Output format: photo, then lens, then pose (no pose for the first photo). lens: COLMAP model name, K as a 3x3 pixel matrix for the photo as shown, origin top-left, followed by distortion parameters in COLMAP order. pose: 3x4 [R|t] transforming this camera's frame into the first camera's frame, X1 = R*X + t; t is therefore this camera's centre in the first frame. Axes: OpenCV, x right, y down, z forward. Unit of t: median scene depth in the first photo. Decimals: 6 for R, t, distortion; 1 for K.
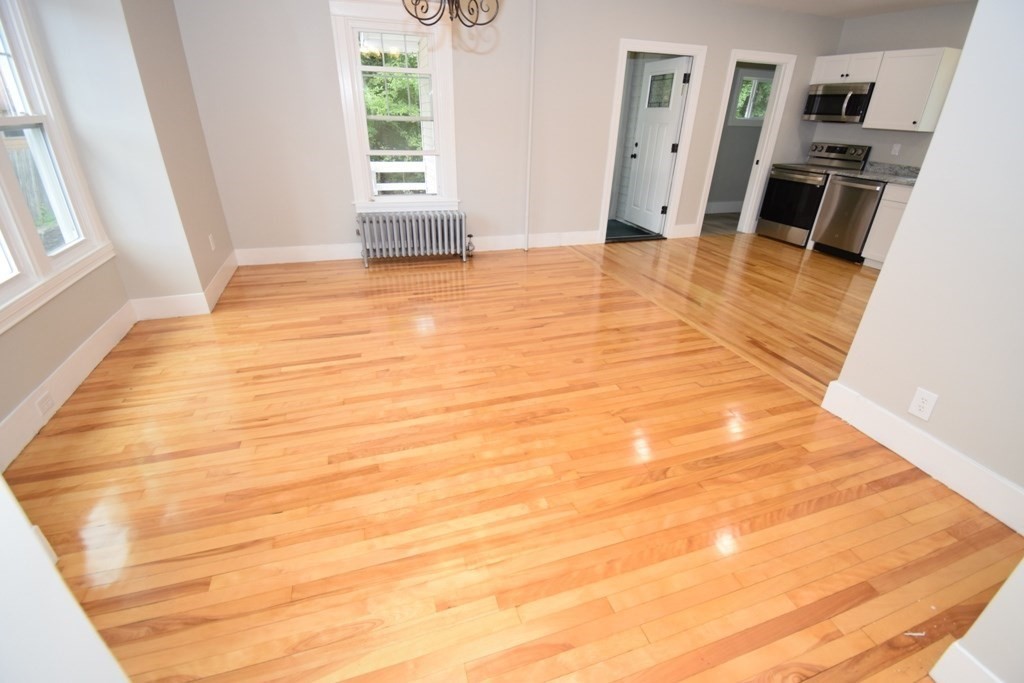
lens RADIAL K [[454.2, 0, 515.9], [0, 454.2, 344.2], [0, 0, 1]] dist [0.019673, -0.025946]
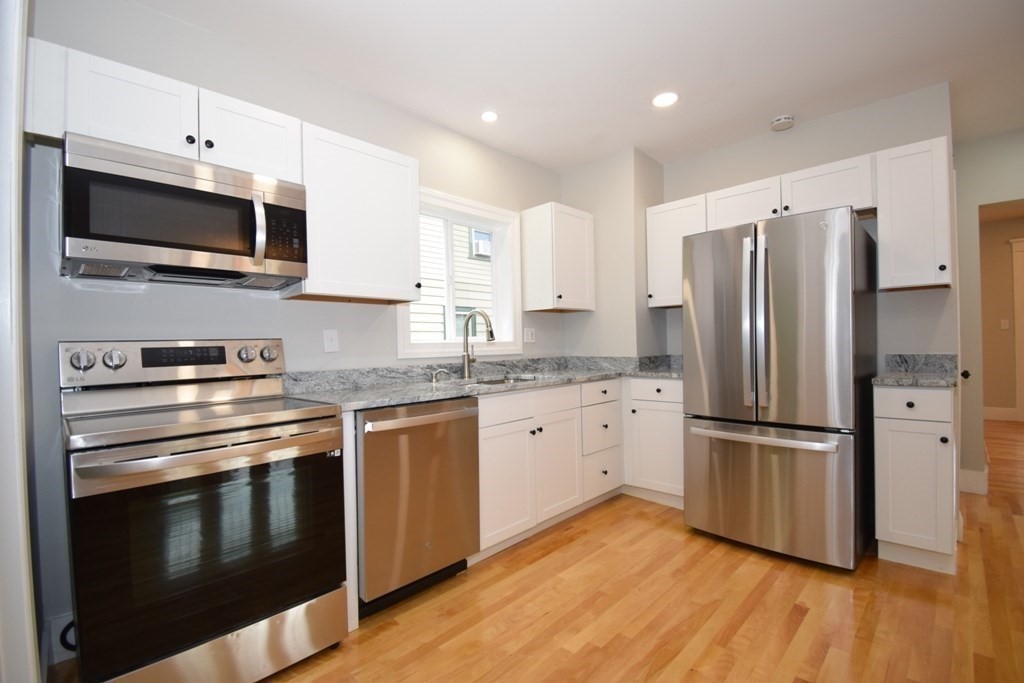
lens RADIAL K [[454.2, 0, 515.9], [0, 454.2, 344.2], [0, 0, 1]] dist [0.019673, -0.025946]
pose [[-0.451411, -0.013815, 0.892209, 0.351100], [0.412999, 0.883101, 0.222630, -0.469358], [-0.790986, 0.468979, -0.392936, 1.072542]]
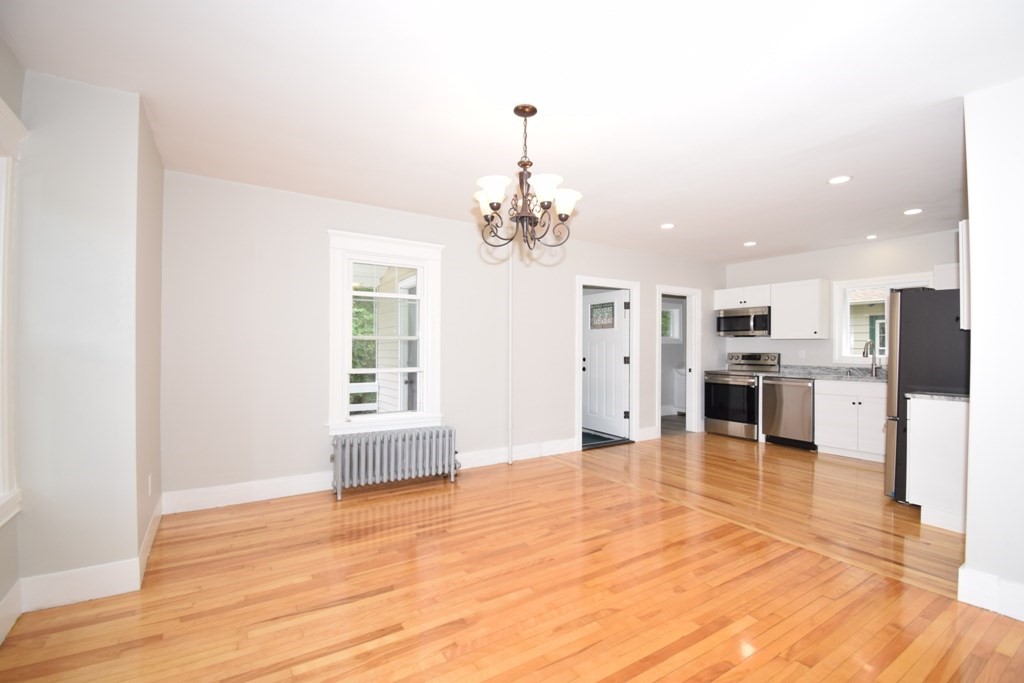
lens RADIAL K [[454.2, 0, 515.9], [0, 454.2, 344.2], [0, 0, 1]] dist [0.019673, -0.025946]
pose [[0.970674, -0.019571, 0.239603, -0.196605], [0.125800, 0.890676, -0.436887, -0.020138], [-0.204858, 0.454216, 0.867018, 0.094825]]
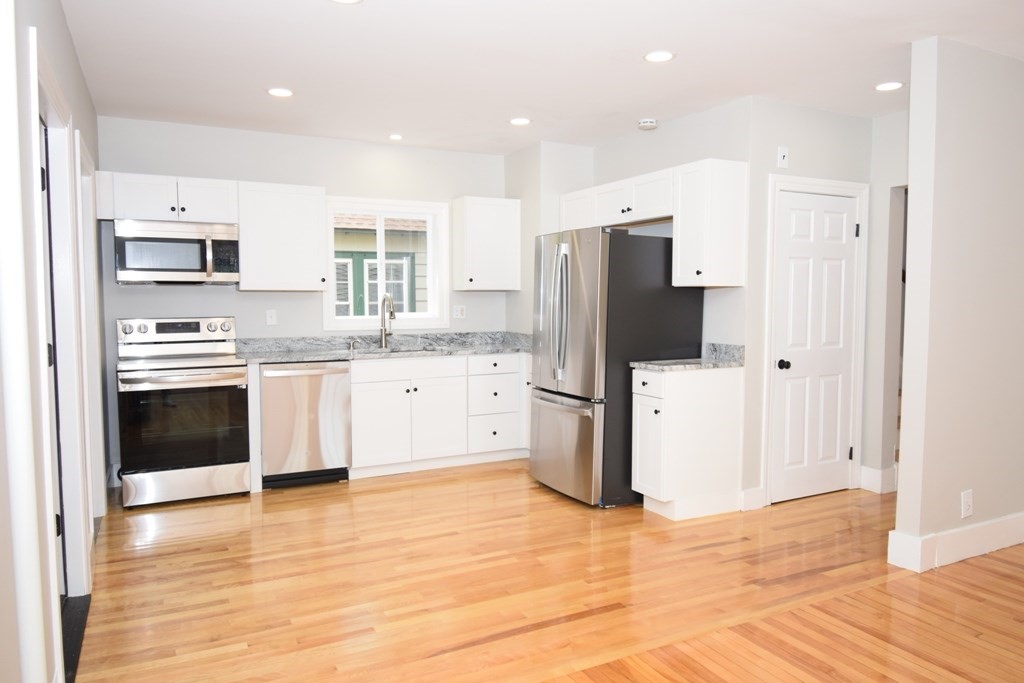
lens RADIAL K [[708.7, 0, 514.3], [0, 708.7, 346.0], [0, 0, 1]] dist [-0.003773, -0.002563]
pose [[-0.145169, -0.092036, 0.985117, -0.256993], [0.443909, 0.883768, 0.147982, -0.402691], [-0.884234, 0.458785, -0.087440, 0.821975]]
